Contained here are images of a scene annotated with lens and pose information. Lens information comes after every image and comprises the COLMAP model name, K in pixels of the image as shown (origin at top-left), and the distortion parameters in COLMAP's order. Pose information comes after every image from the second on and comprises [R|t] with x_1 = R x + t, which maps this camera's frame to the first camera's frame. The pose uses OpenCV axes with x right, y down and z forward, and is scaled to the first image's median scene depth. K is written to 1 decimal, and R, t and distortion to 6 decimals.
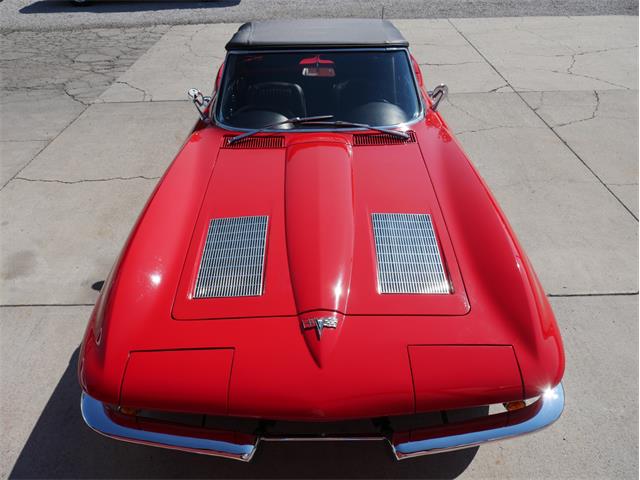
lens RADIAL K [[533.1, 0, 319.8], [0, 533.1, 238.7], [0, 0, 1]] dist [-0.029094, 0.014229]
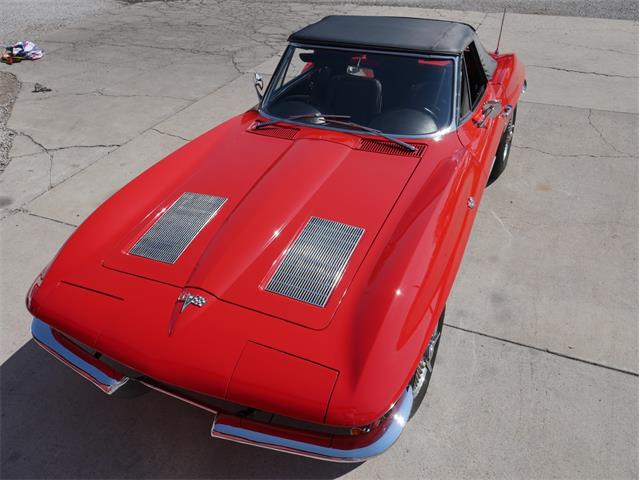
lens RADIAL K [[533.1, 0, 320.1], [0, 533.1, 241.3], [0, 0, 1]] dist [-0.029094, 0.014229]
pose [[0.909011, 0.226698, -0.349724, 0.266327], [-0.212221, 0.973963, 0.079733, -0.047189], [0.358694, 0.001741, 0.933454, 0.020931]]
